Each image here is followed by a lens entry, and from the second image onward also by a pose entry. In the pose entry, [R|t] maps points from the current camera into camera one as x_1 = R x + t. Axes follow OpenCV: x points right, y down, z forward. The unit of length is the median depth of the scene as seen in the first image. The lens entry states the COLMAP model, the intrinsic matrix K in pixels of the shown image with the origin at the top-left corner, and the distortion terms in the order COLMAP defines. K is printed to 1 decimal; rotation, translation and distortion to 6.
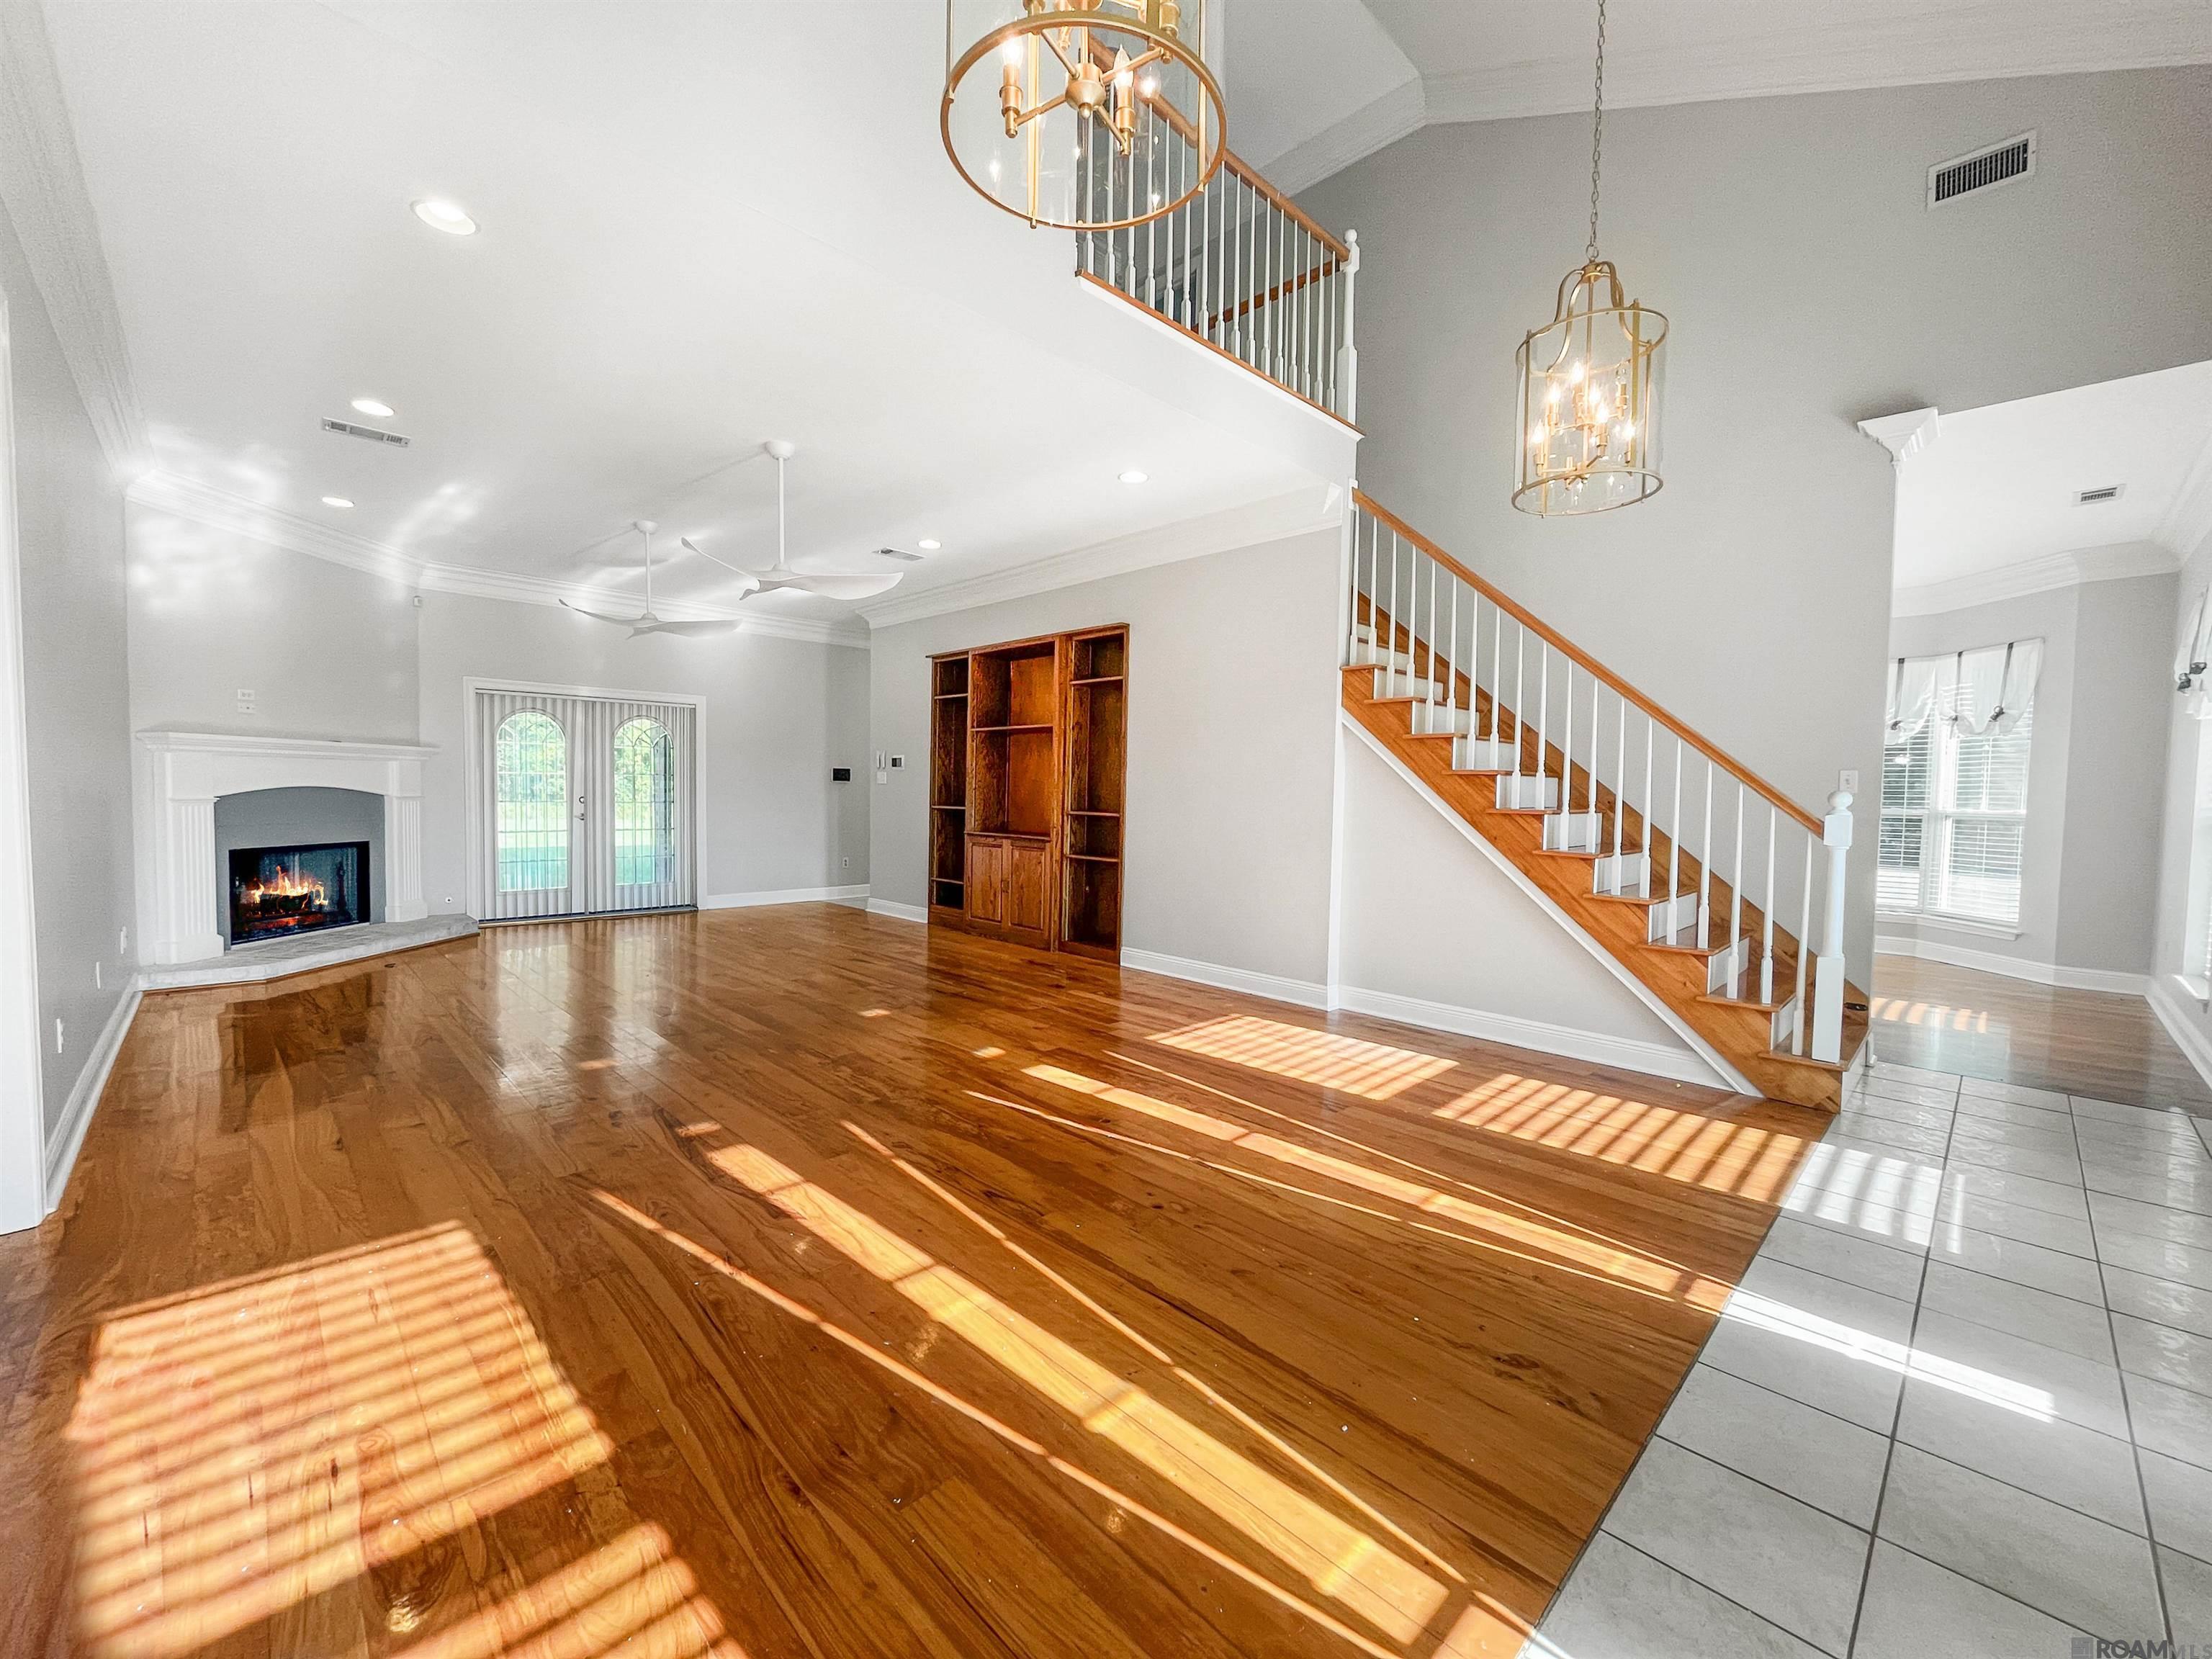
lens RADIAL K [[905.4, 0, 1098.7], [0, 905.4, 829.3], [0, 0, 1]] dist [-0.007249, 0.001512]
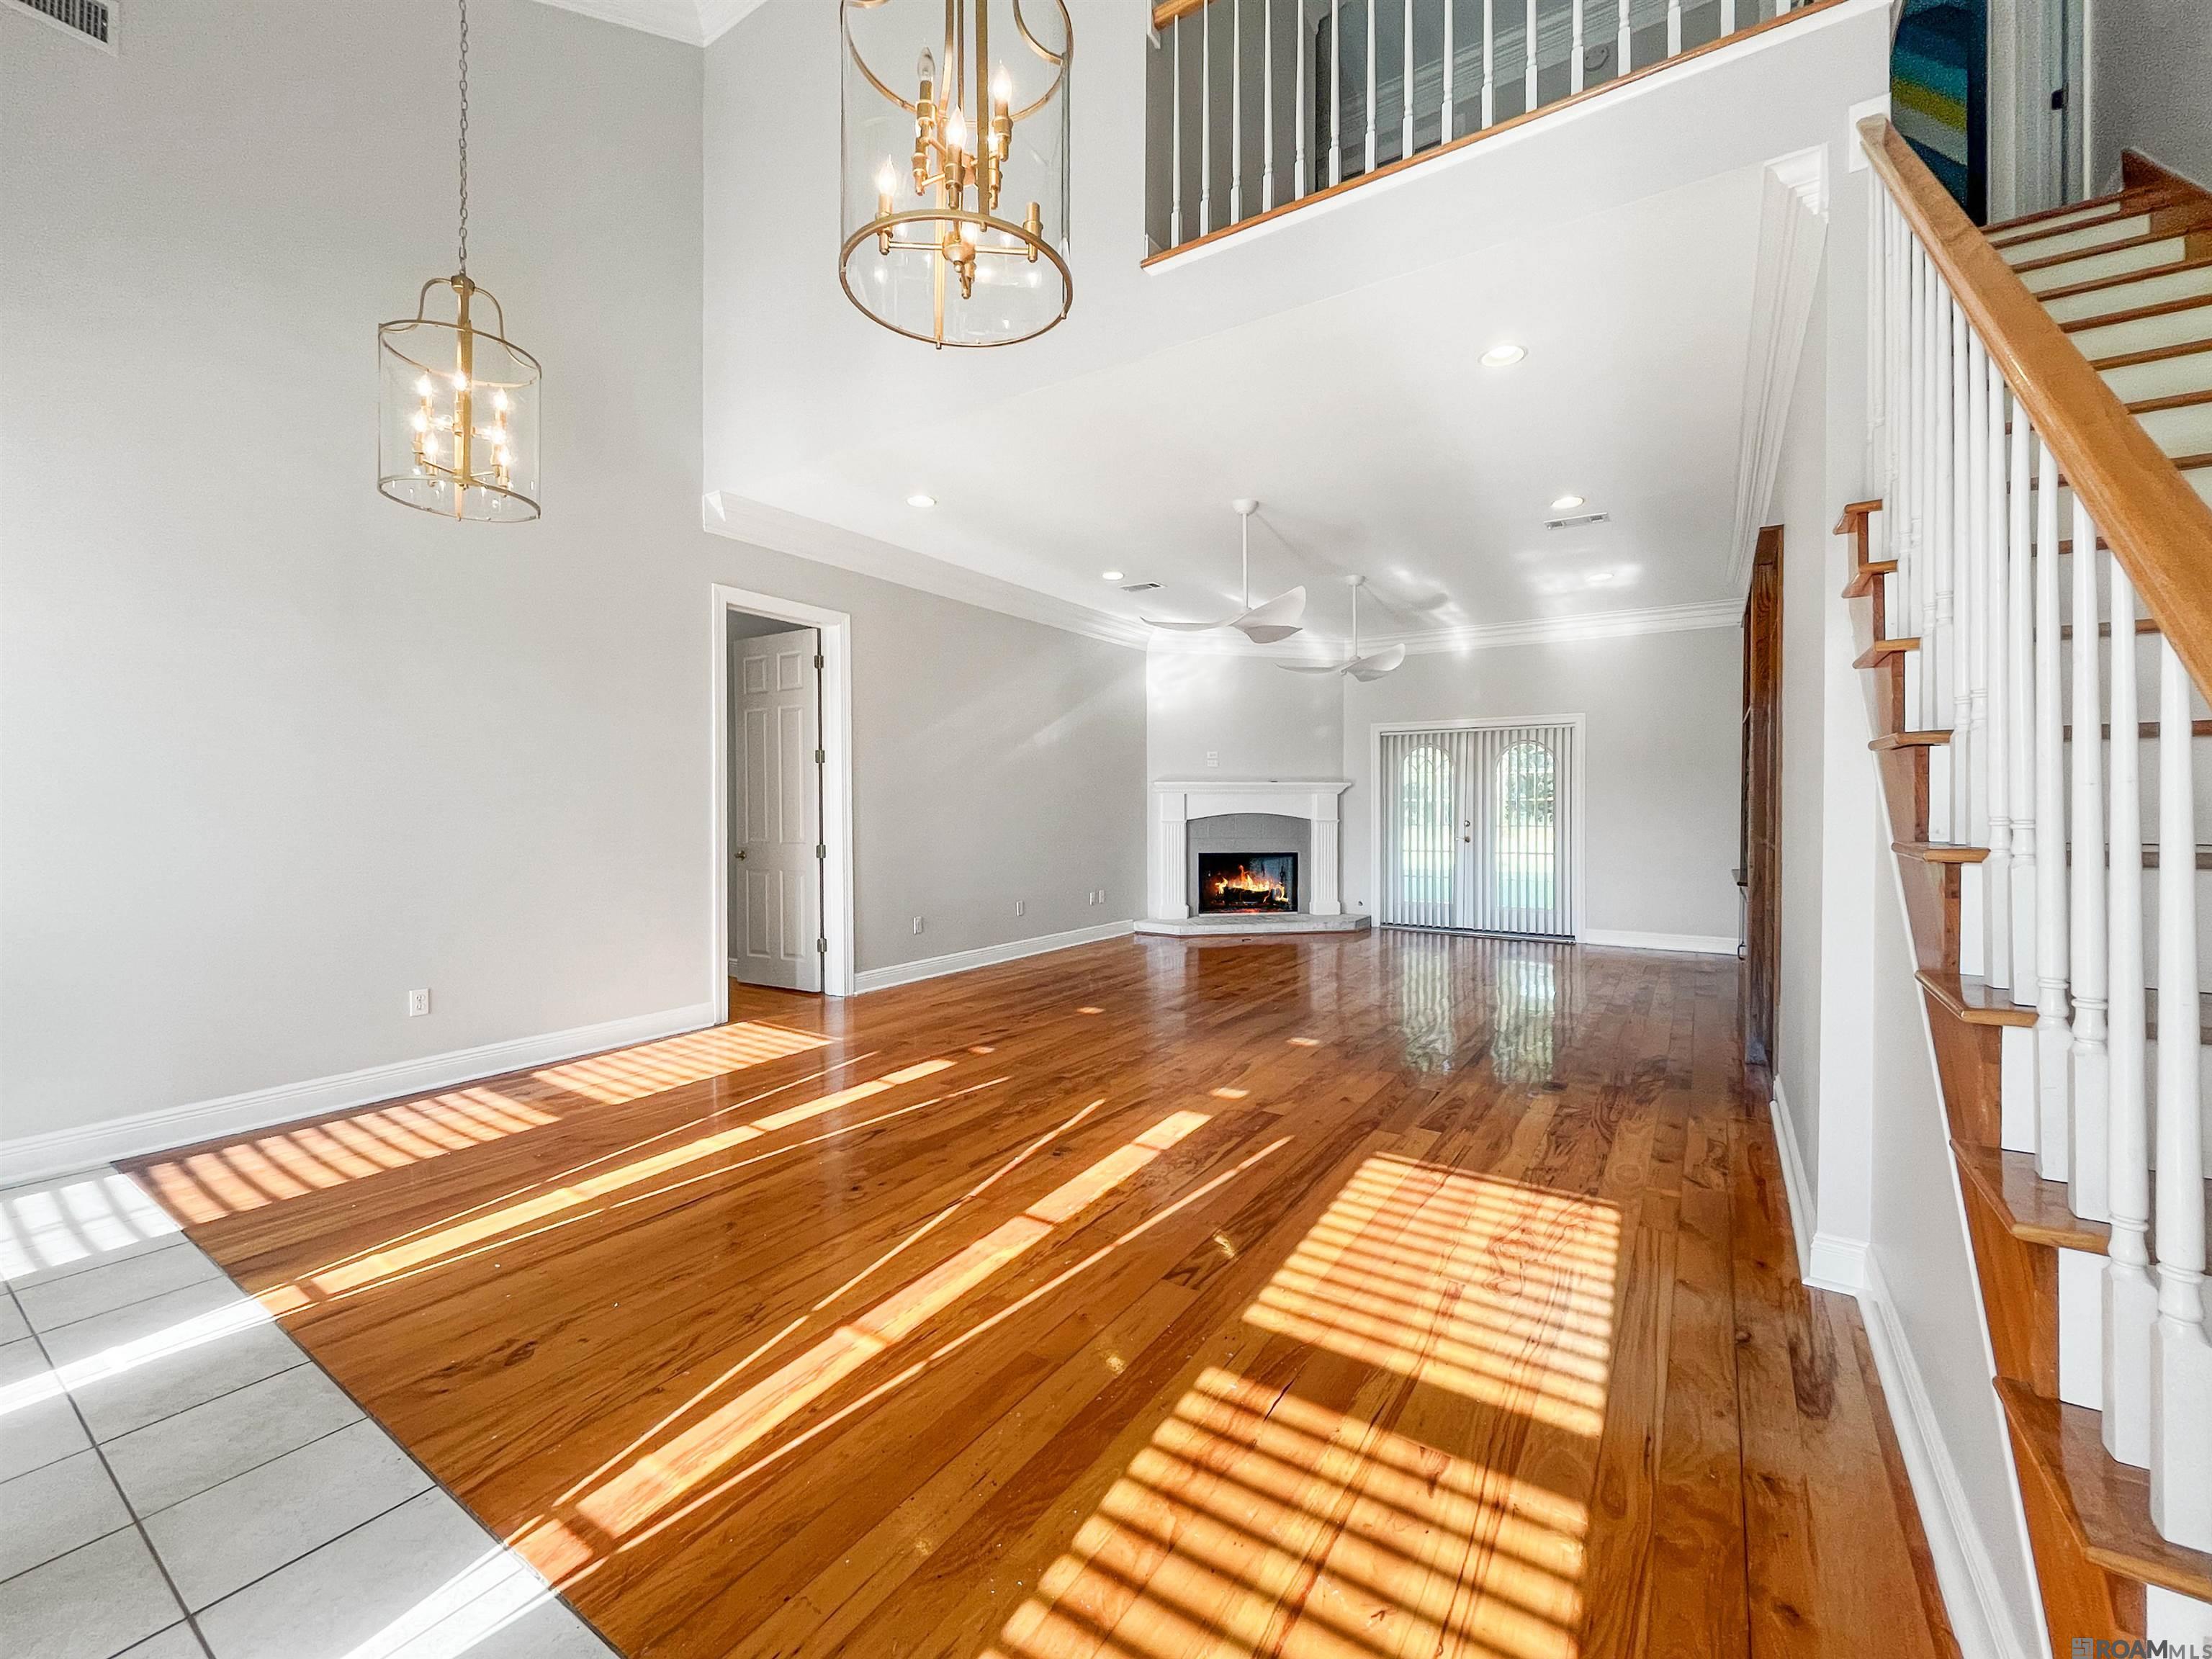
lens RADIAL K [[905.4, 0, 1098.1], [0, 905.4, 816.3], [0, 0, 1]] dist [-0.007249, 0.001512]
pose [[0.203808, -0.005554, -0.978995, 0.791582], [-0.037820, 0.999193, -0.013542, -0.020066], [0.978280, 0.039786, 0.203434, 0.691856]]
